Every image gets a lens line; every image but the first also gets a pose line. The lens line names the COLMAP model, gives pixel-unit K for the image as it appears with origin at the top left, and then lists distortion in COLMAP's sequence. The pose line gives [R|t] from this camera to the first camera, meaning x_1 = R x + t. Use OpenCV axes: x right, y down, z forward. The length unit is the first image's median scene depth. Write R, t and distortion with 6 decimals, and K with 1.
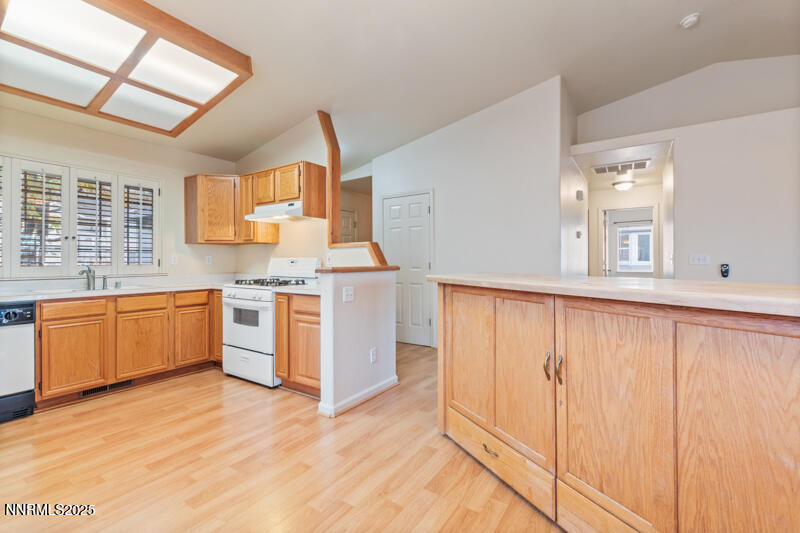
lens RADIAL K [[351.1, 0, 401.0], [0, 351.1, 259.3], [0, 0, 1]] dist [-0.000049, -0.000262]
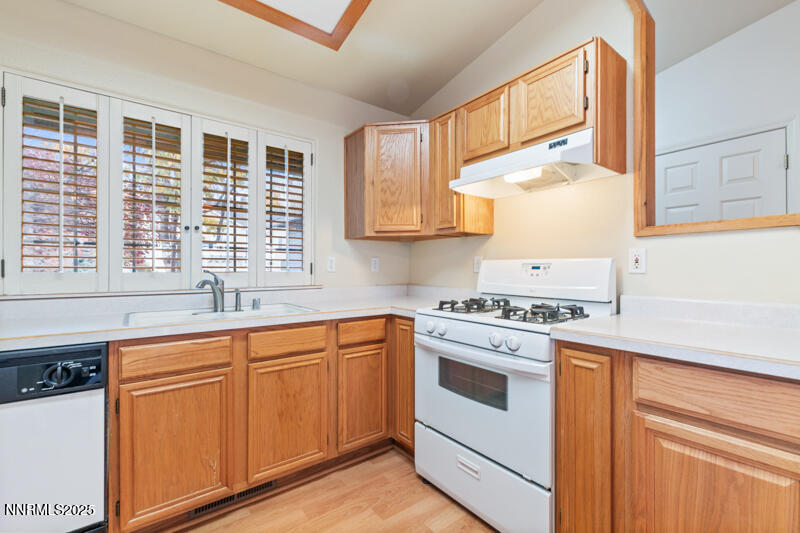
lens RADIAL K [[350.2, 0, 400.0], [0, 350.2, 266.5], [0, 0, 1]] dist [0.004118, 0.000284]
pose [[0.944627, 0.000464, -0.328145, -0.367119], [-0.000476, 1.000000, 0.000042, 0.007020], [0.328145, 0.000117, 0.944627, 0.504376]]
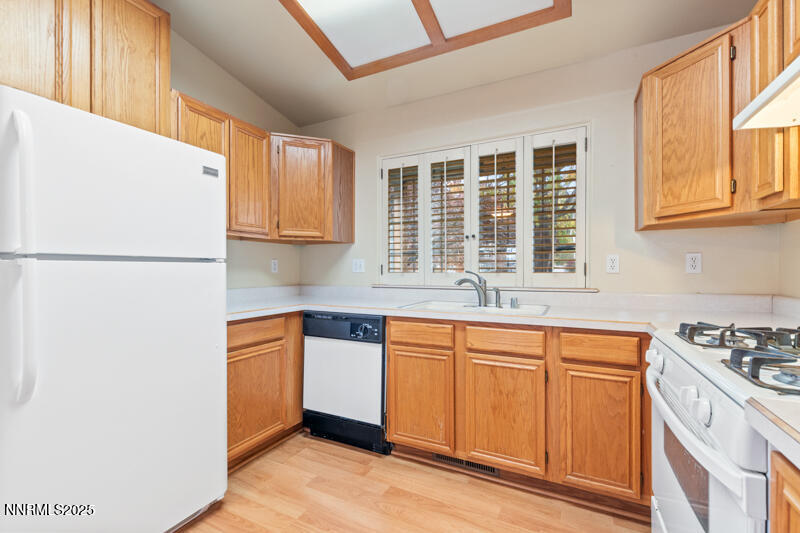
lens RADIAL K [[341.6, 0, 413.2], [0, 341.6, 270.2], [0, 0, 1]] dist [0.000305, 0.000076]
pose [[0.133738, 0.003294, -0.991011, -0.199514], [0.006695, 0.999969, 0.004228, 0.008434], [0.990994, -0.007200, 0.133712, 0.735717]]
